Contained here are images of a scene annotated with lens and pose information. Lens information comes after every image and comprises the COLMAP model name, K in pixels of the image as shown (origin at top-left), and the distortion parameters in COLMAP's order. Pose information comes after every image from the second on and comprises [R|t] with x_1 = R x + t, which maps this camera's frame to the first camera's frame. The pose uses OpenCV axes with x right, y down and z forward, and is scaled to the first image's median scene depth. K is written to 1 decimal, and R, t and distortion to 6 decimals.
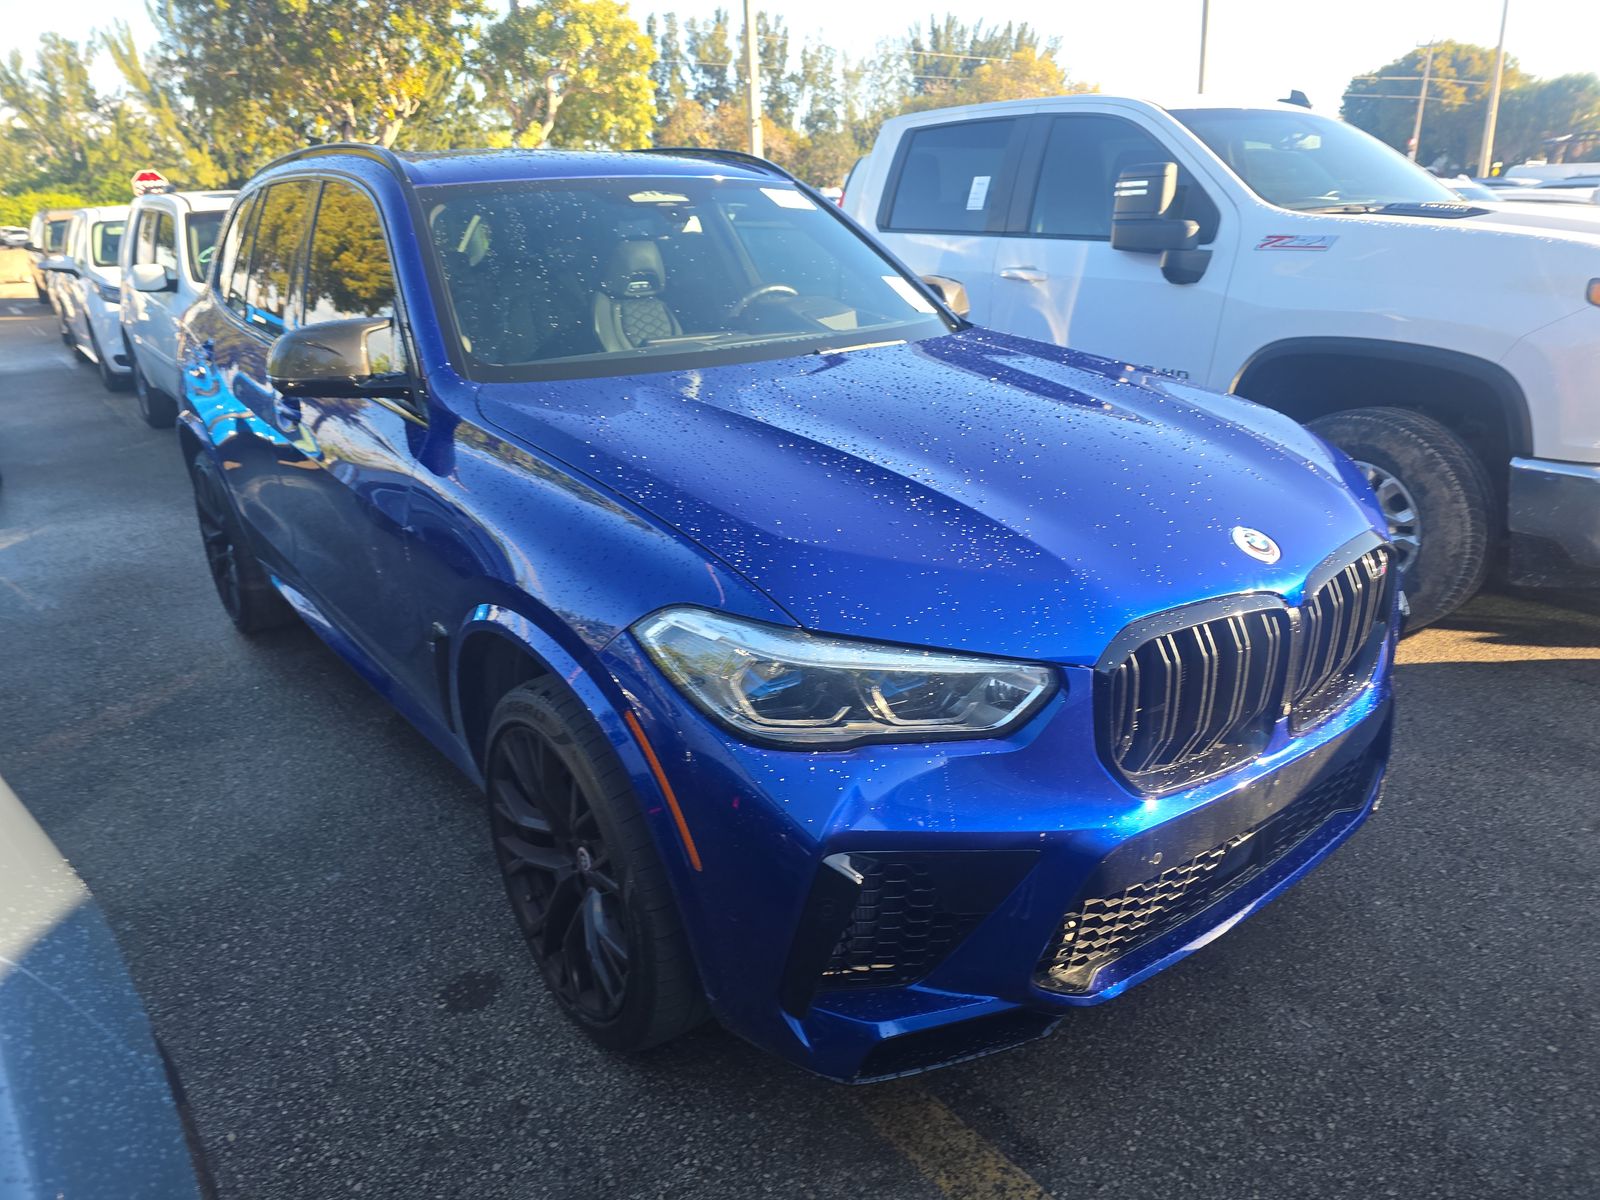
lens RADIAL K [[1095.2, 0, 800.0], [0, 1095.2, 600.0], [0, 0, 1]] dist [0.053670, -0.051584]
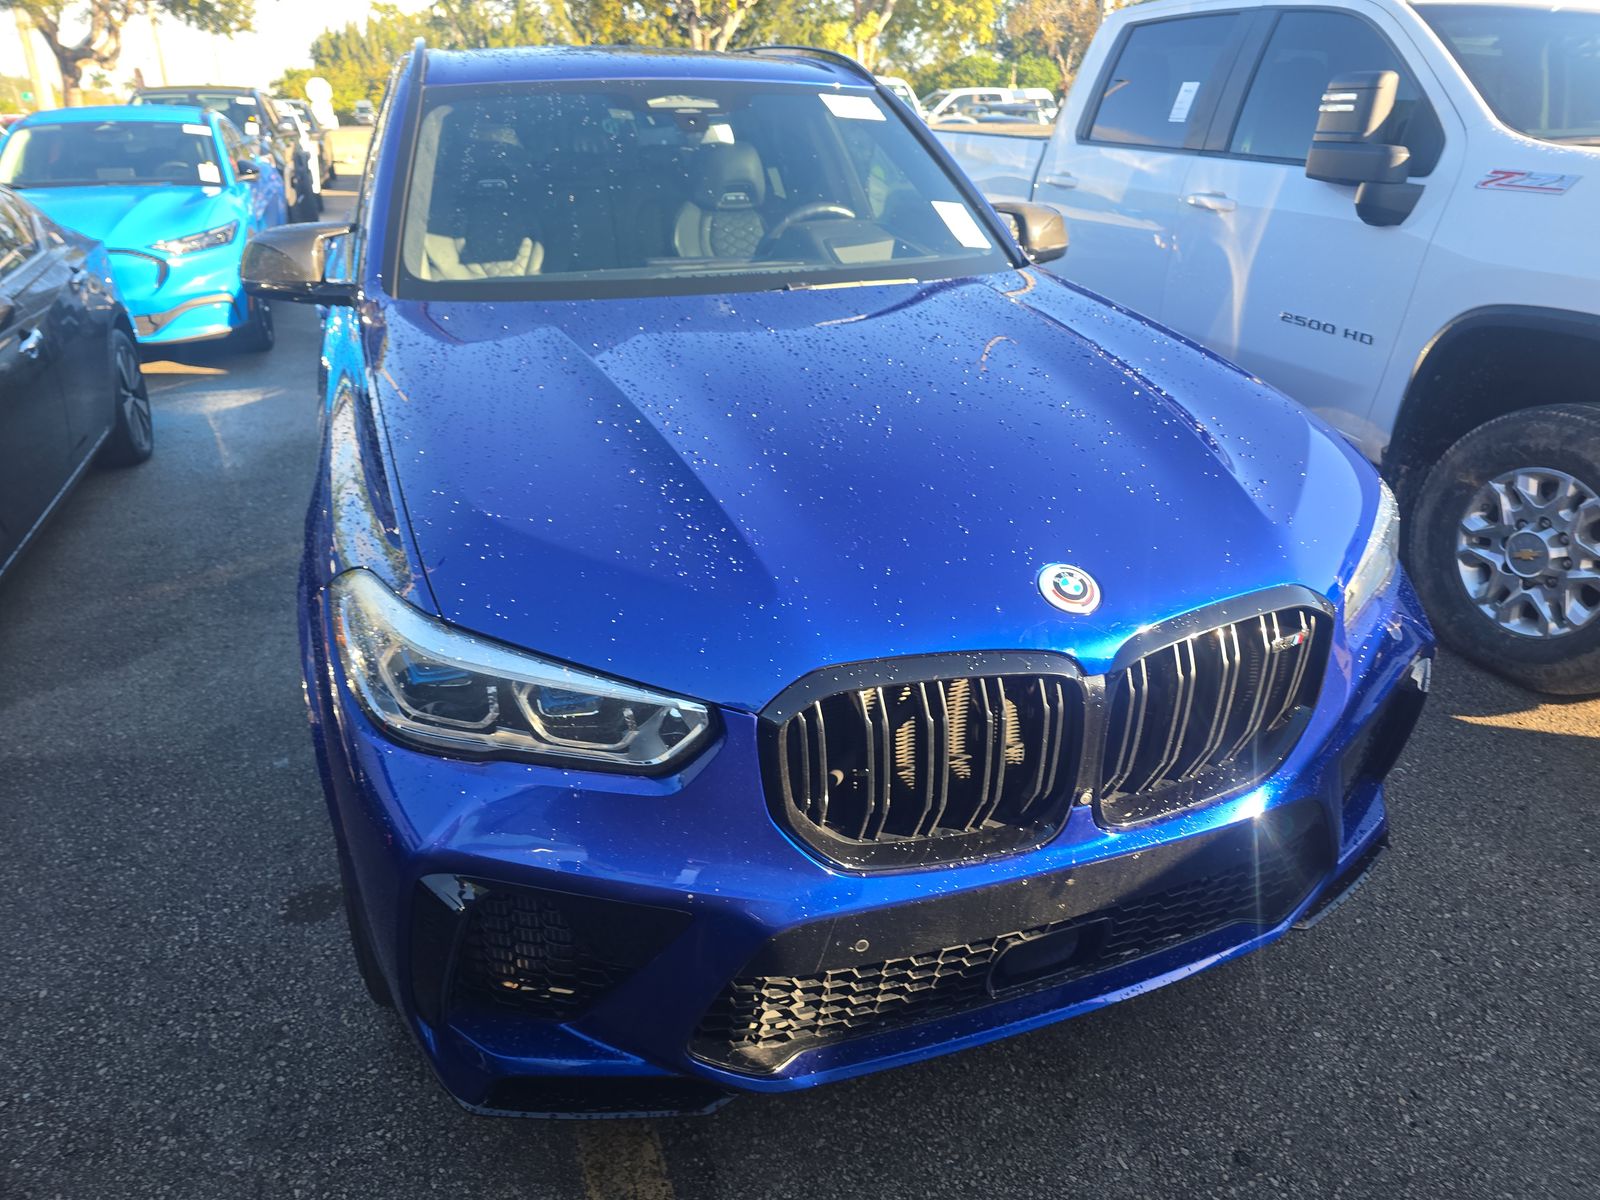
lens RADIAL K [[1089.7, 0, 800.0], [0, 1089.7, 600.0], [0, 0, 1]] dist [0.050156, -0.053426]
pose [[0.954917, 0.143552, -0.259857, 0.187026], [-0.121578, 0.987649, 0.098830, -0.041217], [0.270835, -0.062781, 0.960576, 0.085455]]
